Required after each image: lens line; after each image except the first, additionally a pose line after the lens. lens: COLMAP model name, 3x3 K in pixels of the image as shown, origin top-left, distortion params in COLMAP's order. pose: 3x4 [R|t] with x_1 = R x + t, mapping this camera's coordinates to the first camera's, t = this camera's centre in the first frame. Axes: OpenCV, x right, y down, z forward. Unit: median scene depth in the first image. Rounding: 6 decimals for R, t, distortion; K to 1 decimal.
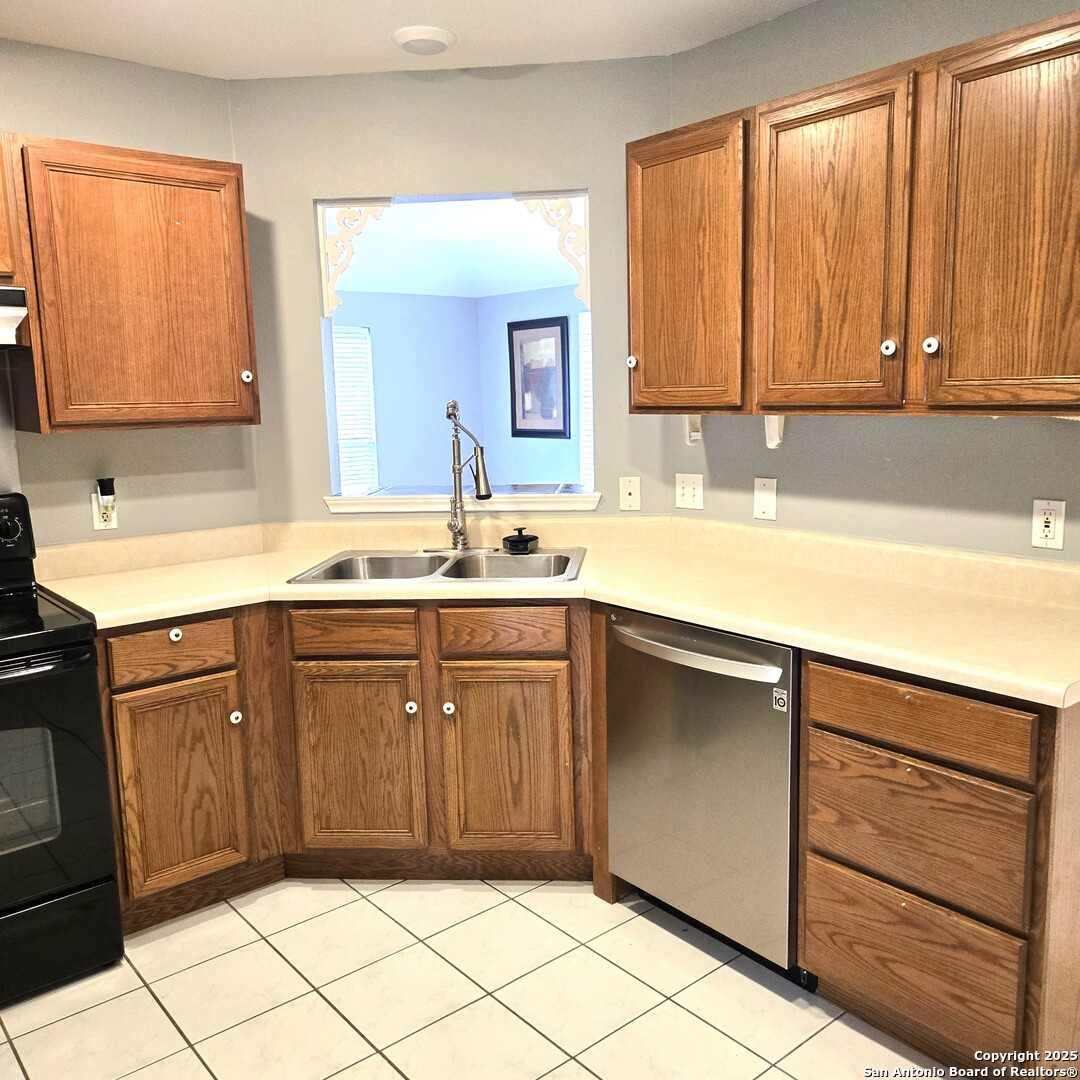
lens RADIAL K [[962.8, 0, 540.3], [0, 962.8, 534.3], [0, 0, 1]] dist [0.060954, -0.077923]
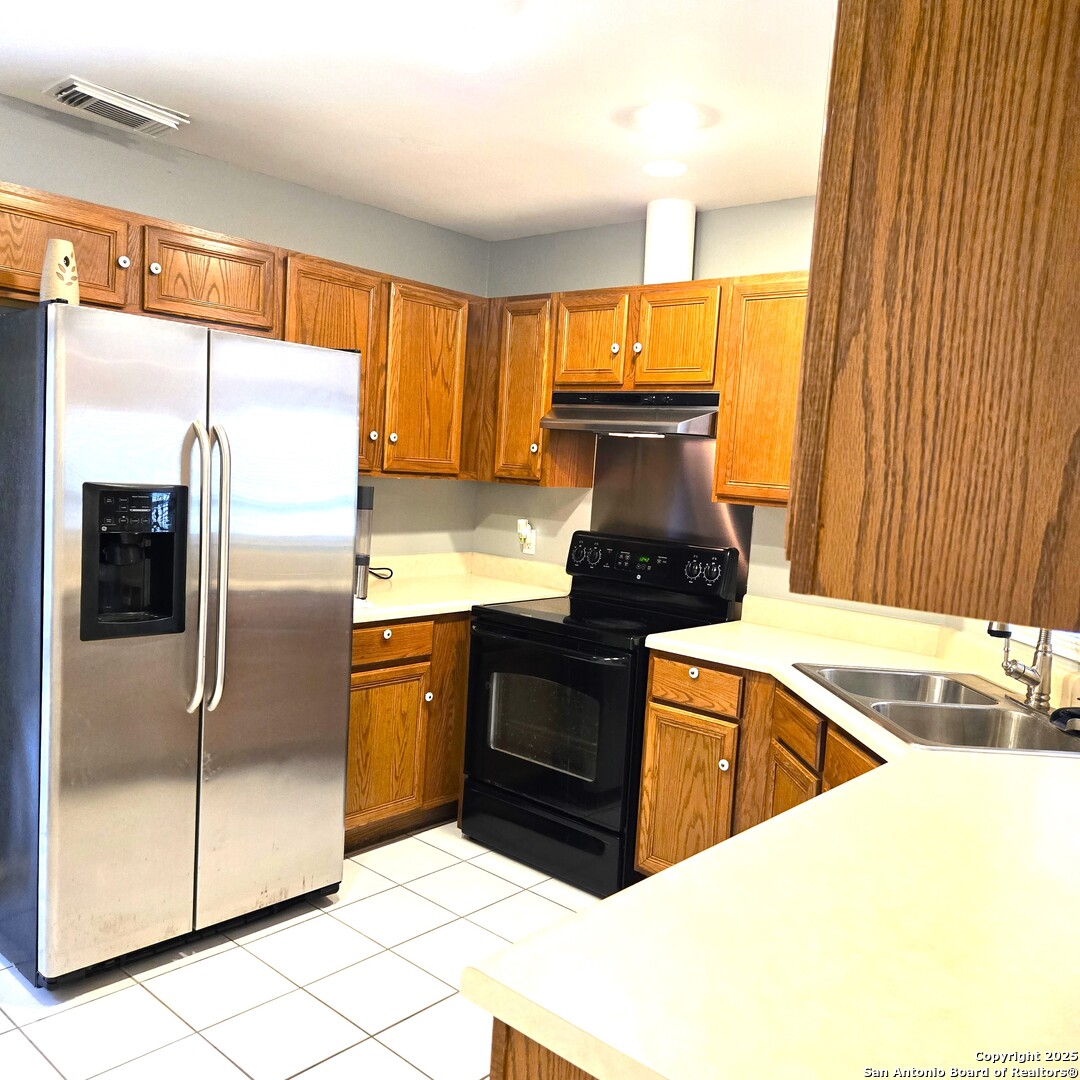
lens RADIAL K [[962.8, 0, 539.4], [0, 962.8, 545.7], [0, 0, 1]] dist [0.060954, -0.077923]
pose [[0.140648, 0.121762, -0.982544, 0.728945], [-0.212971, 0.972897, 0.090080, -0.112632], [0.966882, 0.196584, 0.162768, 0.575417]]
